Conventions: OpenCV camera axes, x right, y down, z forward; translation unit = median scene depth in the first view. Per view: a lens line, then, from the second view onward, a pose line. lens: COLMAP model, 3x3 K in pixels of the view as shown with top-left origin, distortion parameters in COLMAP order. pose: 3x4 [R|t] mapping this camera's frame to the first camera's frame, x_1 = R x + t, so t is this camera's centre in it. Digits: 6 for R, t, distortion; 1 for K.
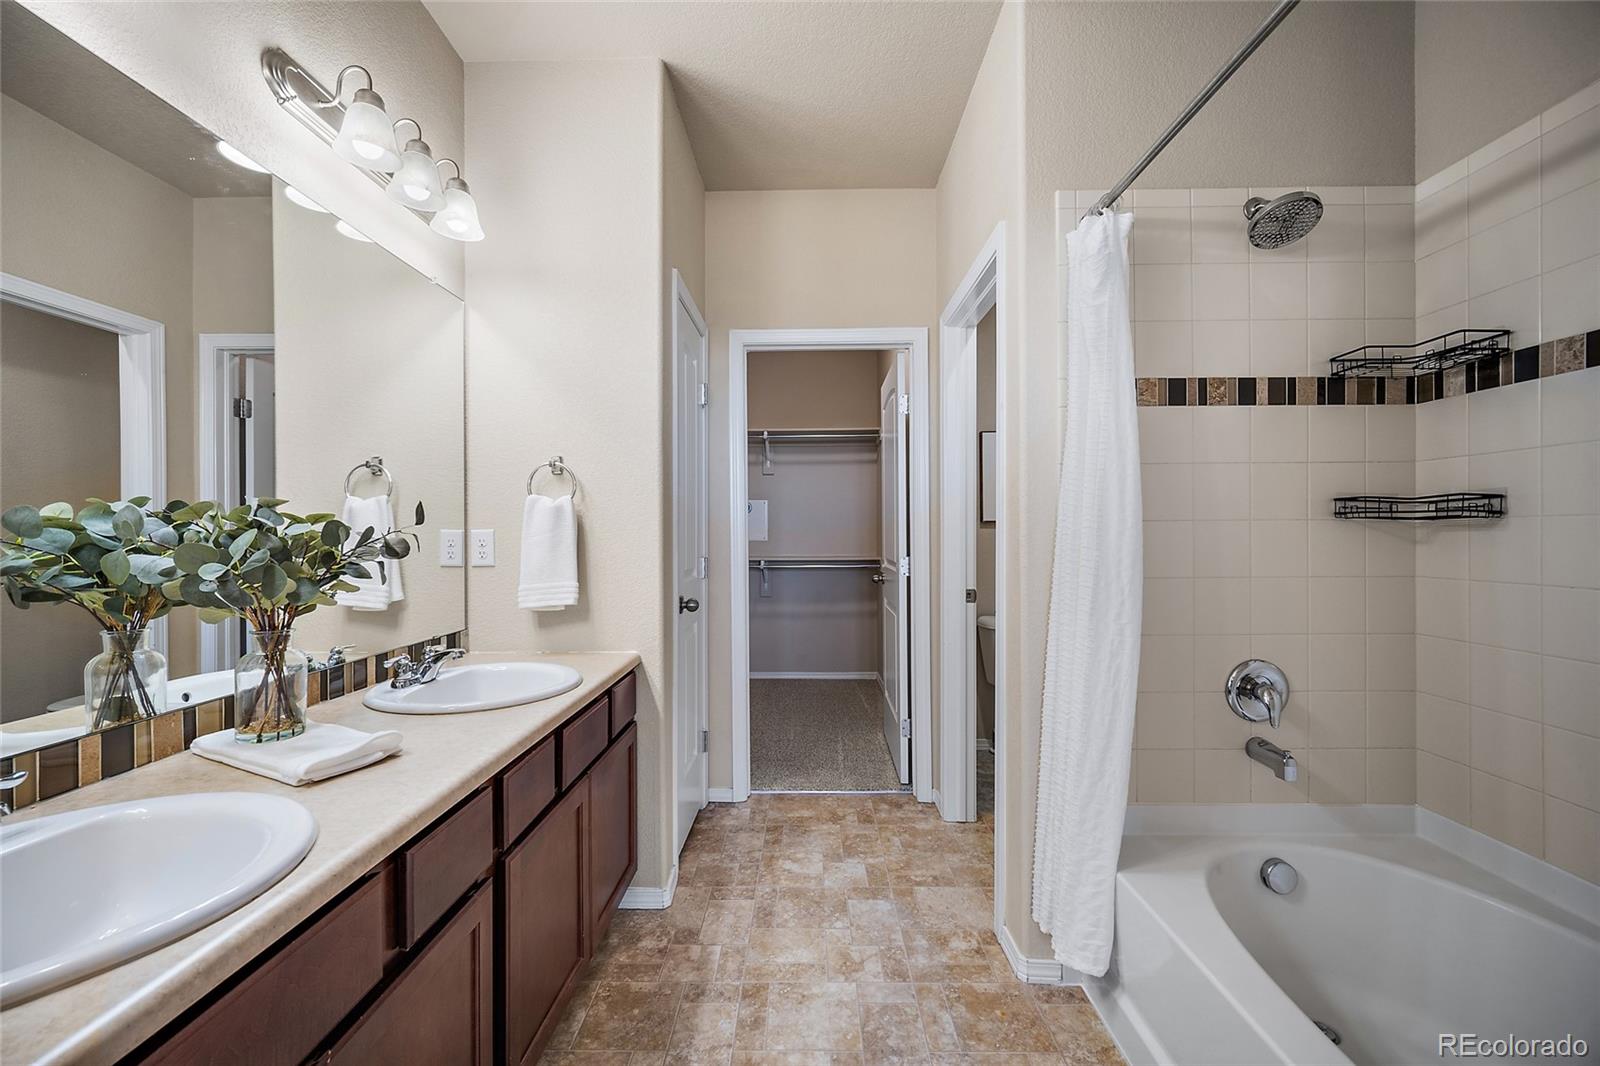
lens RADIAL K [[633.4, 0, 792.9], [0, 633.4, 534.2], [0, 0, 1]] dist [0.008488, -0.000649]
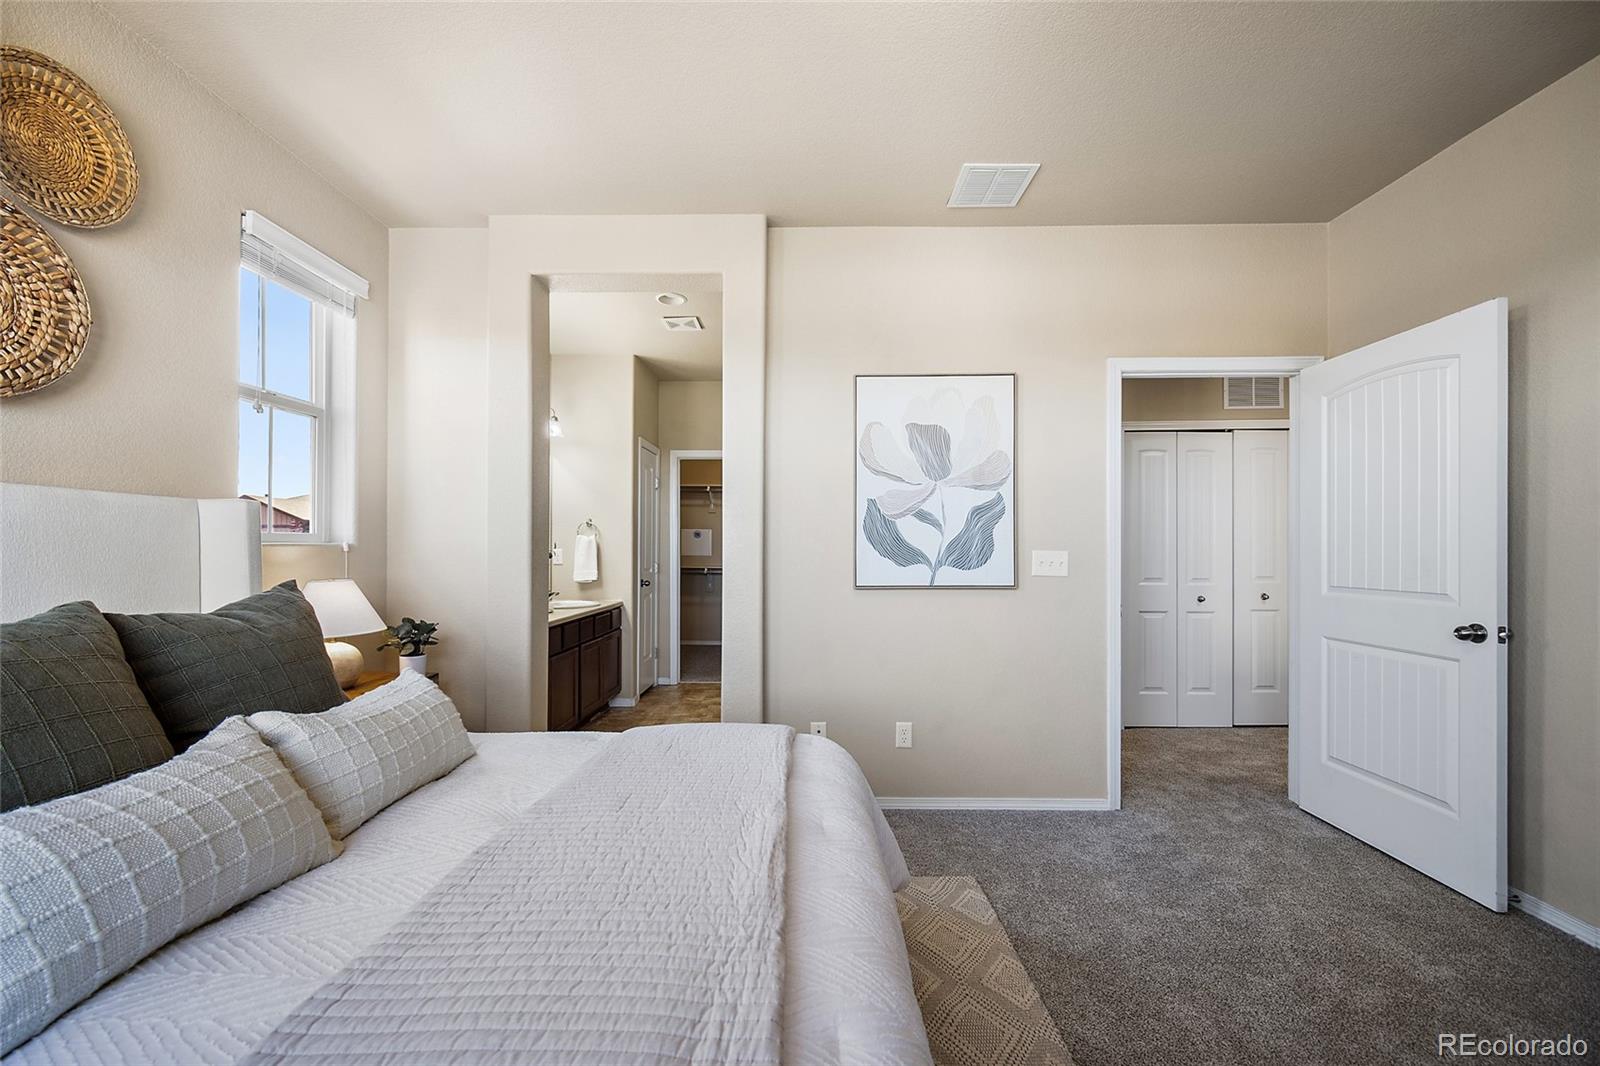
lens RADIAL K [[633.4, 0, 797.5], [0, 633.4, 542.7], [0, 0, 1]] dist [0.008488, -0.000649]
pose [[0.999818, 0.007140, 0.017715, 0.378552], [-0.006905, 0.999888, -0.013274, -0.006362], [-0.017808, 0.013149, 0.999755, -1.425551]]
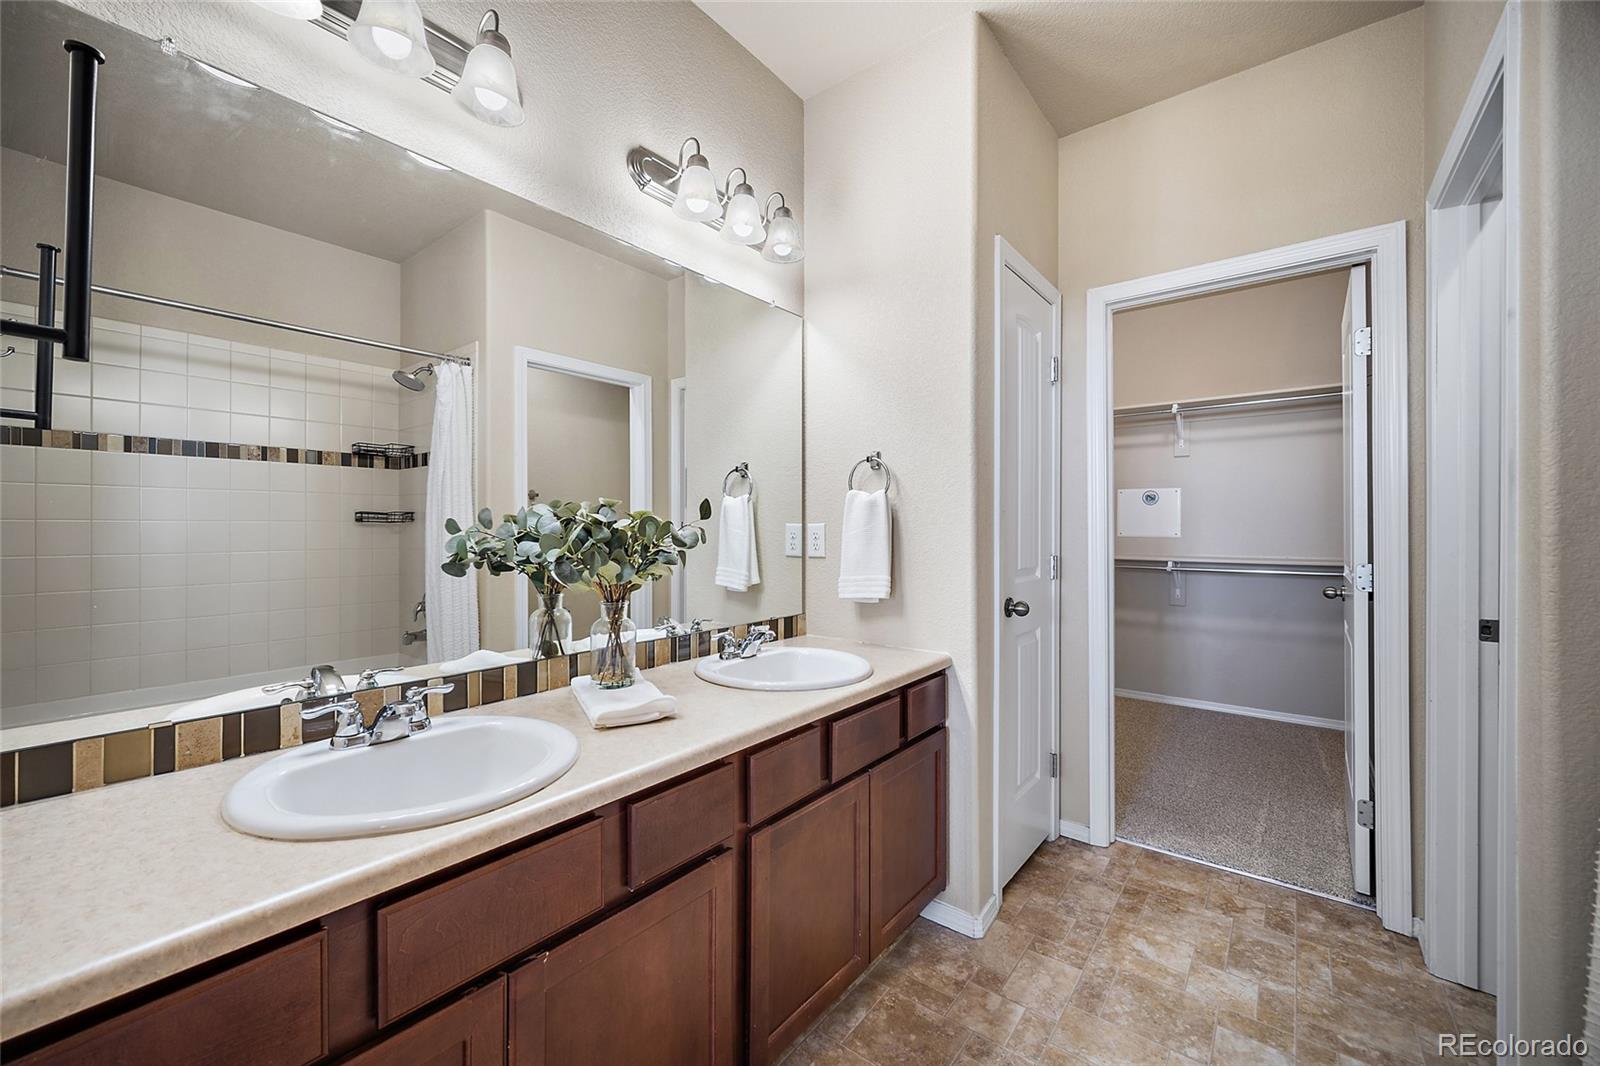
lens RADIAL K [[633.4, 0, 791.9], [0, 633.4, 527.4], [0, 0, 1]] dist [0.008488, -0.000649]
pose [[0.803082, 0.003927, -0.595856, 0.128002], [-0.004858, 0.999988, 0.000043, -0.000781], [0.595849, 0.002860, 0.803092, 0.105752]]
